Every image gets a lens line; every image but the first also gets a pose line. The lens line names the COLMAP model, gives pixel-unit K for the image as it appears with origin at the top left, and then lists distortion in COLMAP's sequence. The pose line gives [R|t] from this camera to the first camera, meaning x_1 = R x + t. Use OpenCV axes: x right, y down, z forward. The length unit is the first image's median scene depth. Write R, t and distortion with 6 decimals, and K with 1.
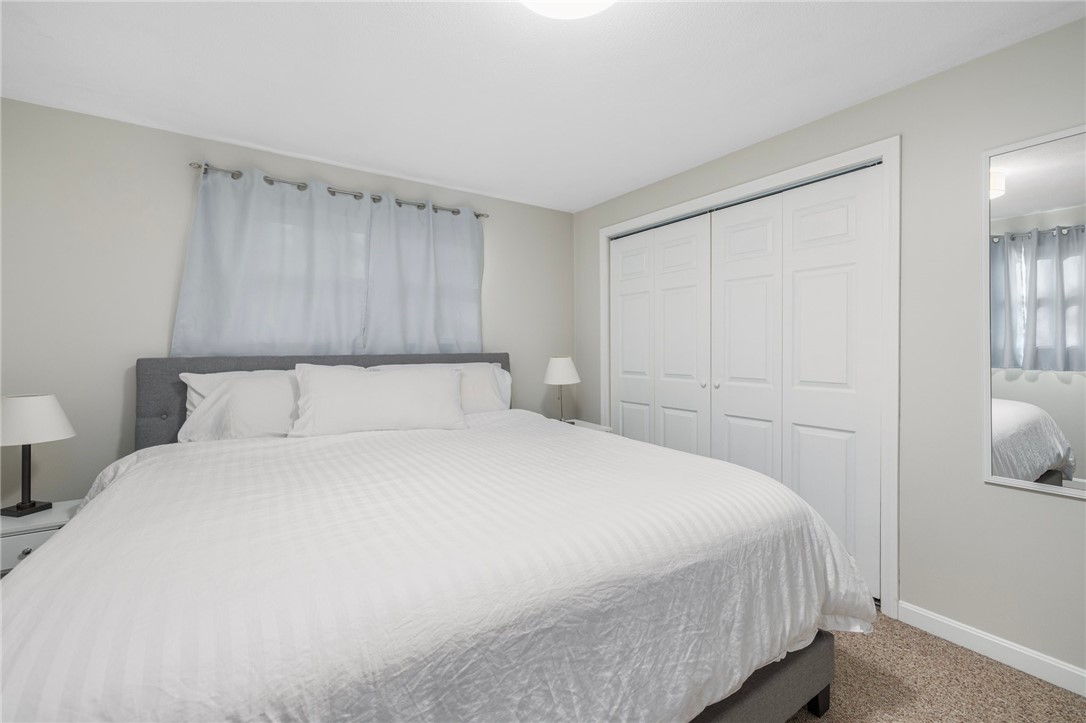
lens RADIAL K [[458.0, 0, 542.0], [0, 458.0, 349.9], [0, 0, 1]] dist [0.002300, -0.000551]
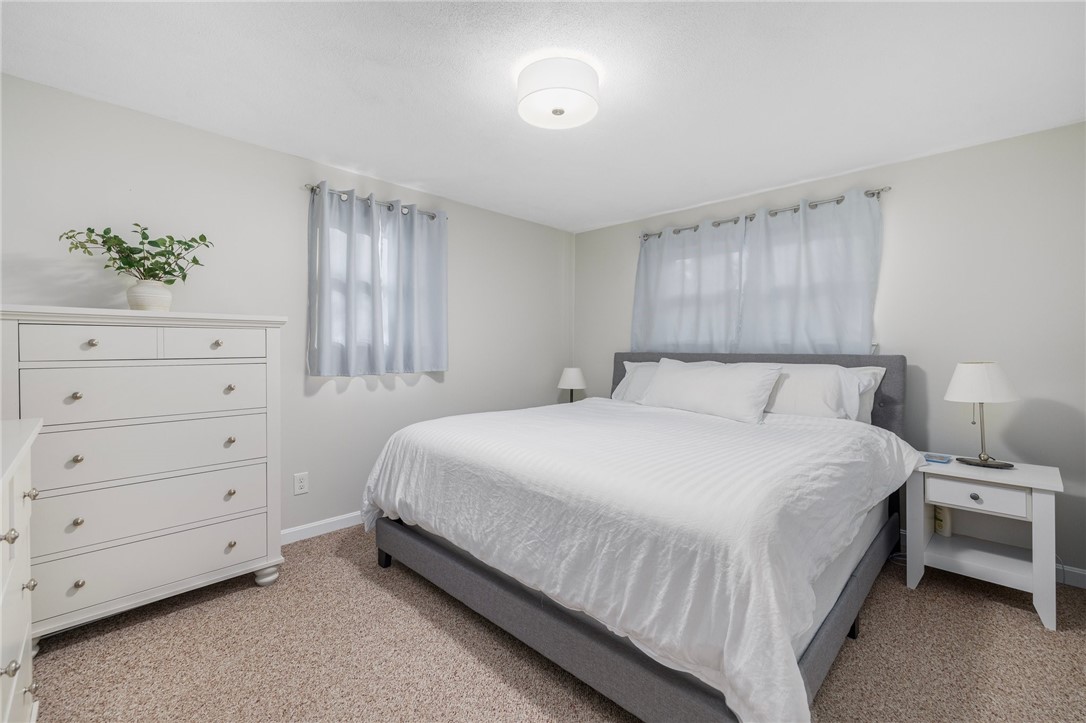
lens RADIAL K [[458.0, 0, 542.0], [0, 458.0, 353.9], [0, 0, 1]] dist [0.002300, -0.000551]
pose [[0.202983, 0.019065, -0.978997, 0.821676], [-0.012075, 0.999783, 0.016966, -0.002503], [0.979108, 0.008377, 0.203169, 0.322365]]
